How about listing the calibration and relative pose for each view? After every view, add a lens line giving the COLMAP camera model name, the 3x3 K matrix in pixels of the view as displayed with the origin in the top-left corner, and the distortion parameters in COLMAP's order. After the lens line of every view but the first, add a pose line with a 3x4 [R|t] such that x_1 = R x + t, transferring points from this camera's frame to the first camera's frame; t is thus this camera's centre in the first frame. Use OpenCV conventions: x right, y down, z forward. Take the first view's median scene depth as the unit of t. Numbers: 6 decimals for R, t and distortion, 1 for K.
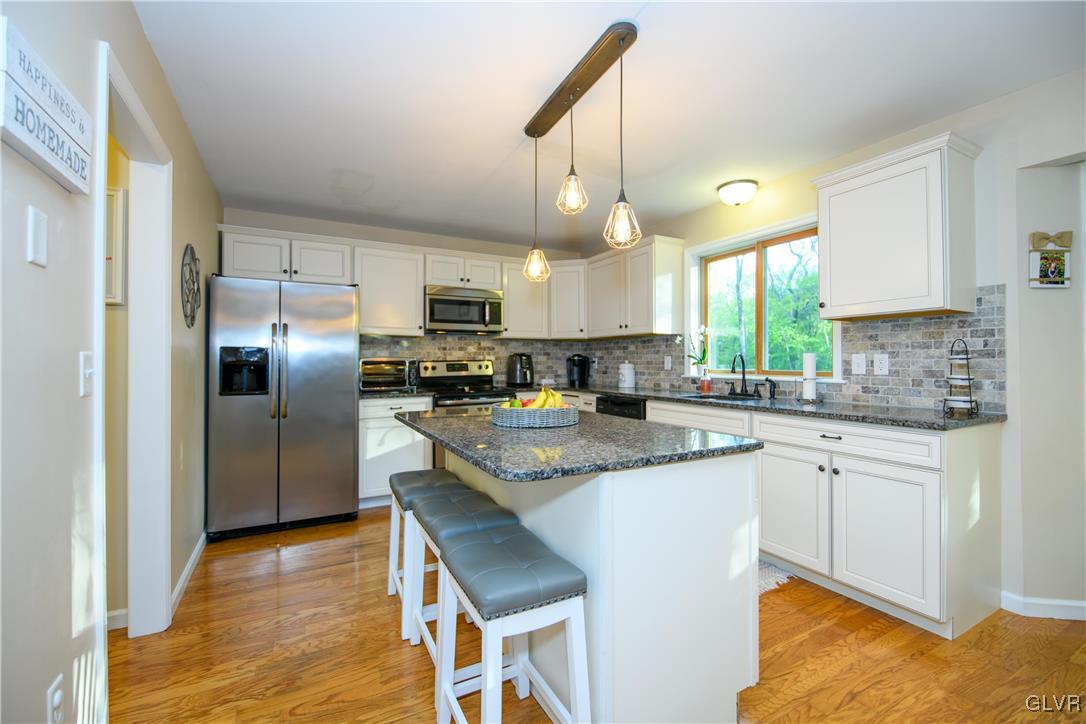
lens RADIAL K [[469.1, 0, 543.4], [0, 469.1, 359.6], [0, 0, 1]] dist [-0.001190, -0.000937]
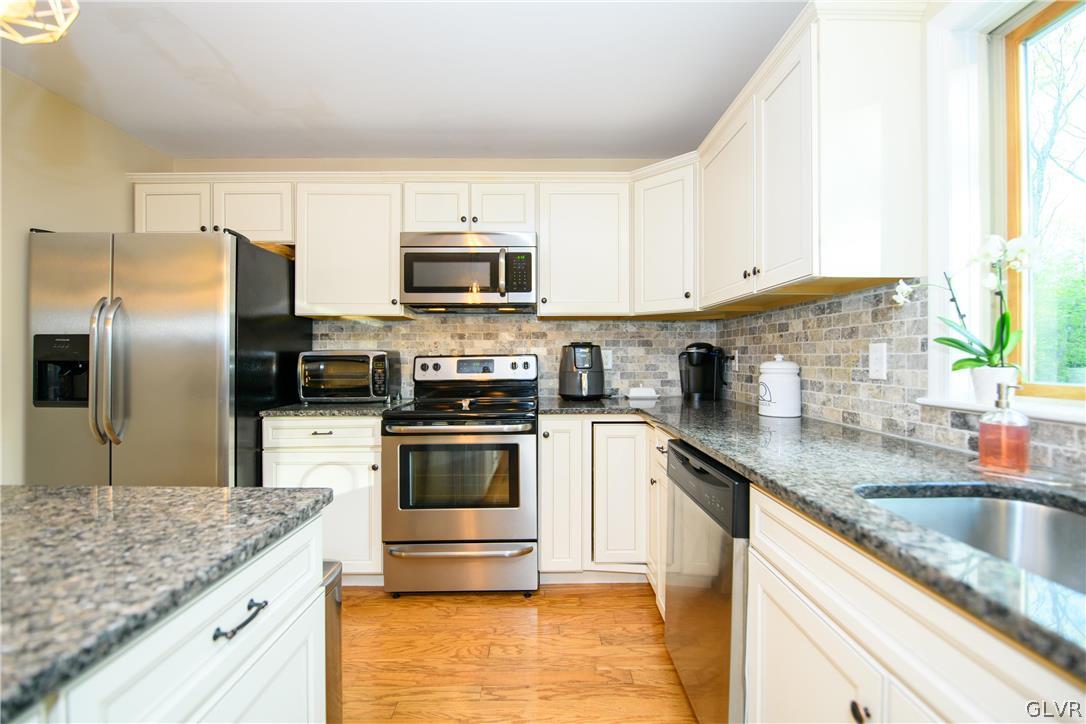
lens RADIAL K [[469.1, 0, 543.8], [0, 469.1, 357.5], [0, 0, 1]] dist [-0.001190, -0.000937]
pose [[0.879981, 0.002046, -0.475004, 0.196755], [0.000760, 0.999983, 0.005714, 0.001766], [0.475008, -0.005390, 0.879965, 0.517494]]
